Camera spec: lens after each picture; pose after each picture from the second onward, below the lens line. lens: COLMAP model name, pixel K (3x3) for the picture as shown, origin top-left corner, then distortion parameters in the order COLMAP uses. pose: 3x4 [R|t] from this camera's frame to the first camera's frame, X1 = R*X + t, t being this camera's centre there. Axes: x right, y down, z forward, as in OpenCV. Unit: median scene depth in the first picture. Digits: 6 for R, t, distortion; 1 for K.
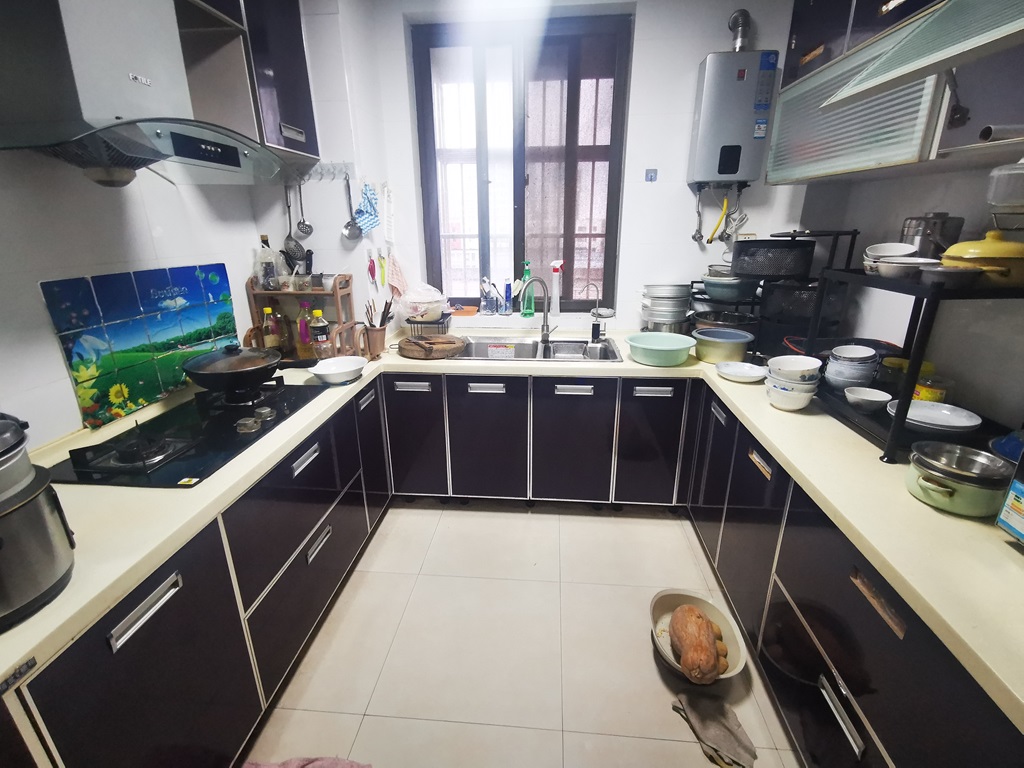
lens RADIAL K [[483.3, 0, 512.4], [0, 483.3, 383.5], [0, 0, 1]] dist [0.001330, -0.000382]
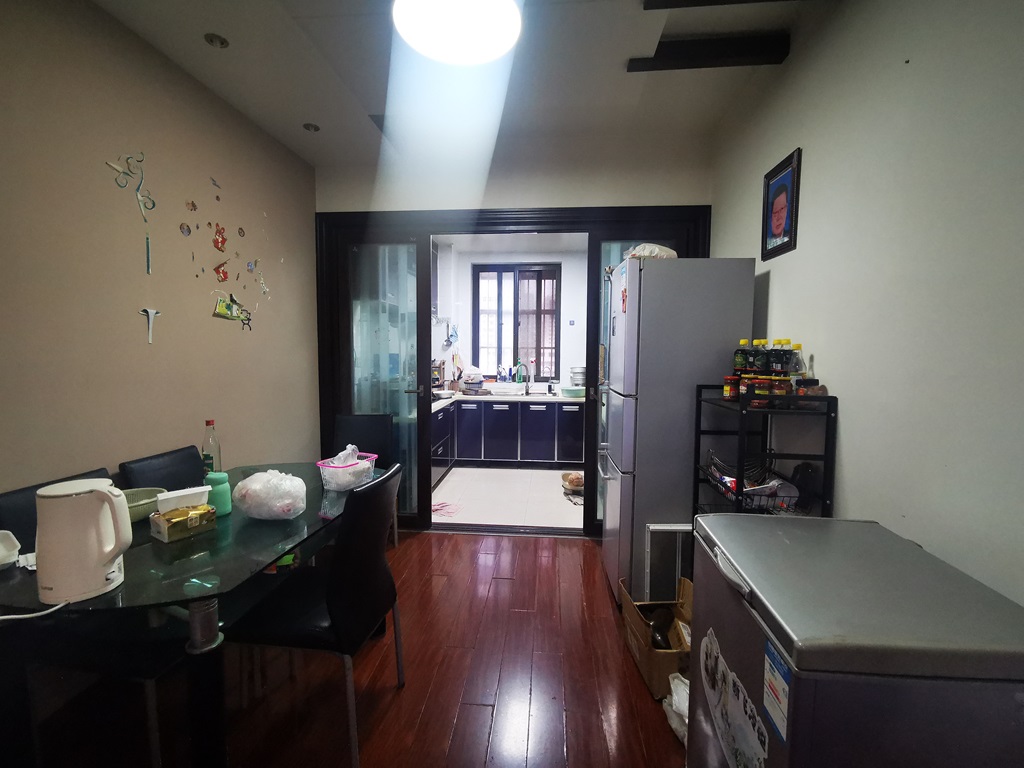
lens RADIAL K [[483.3, 0, 511.9], [0, 483.3, 383.4], [0, 0, 1]] dist [0.001330, -0.000382]
pose [[0.999892, 0.014652, 0.001308, -0.003463], [-0.013849, 0.967587, -0.252159, 0.425516], [-0.004960, 0.252114, 0.967685, -1.132836]]
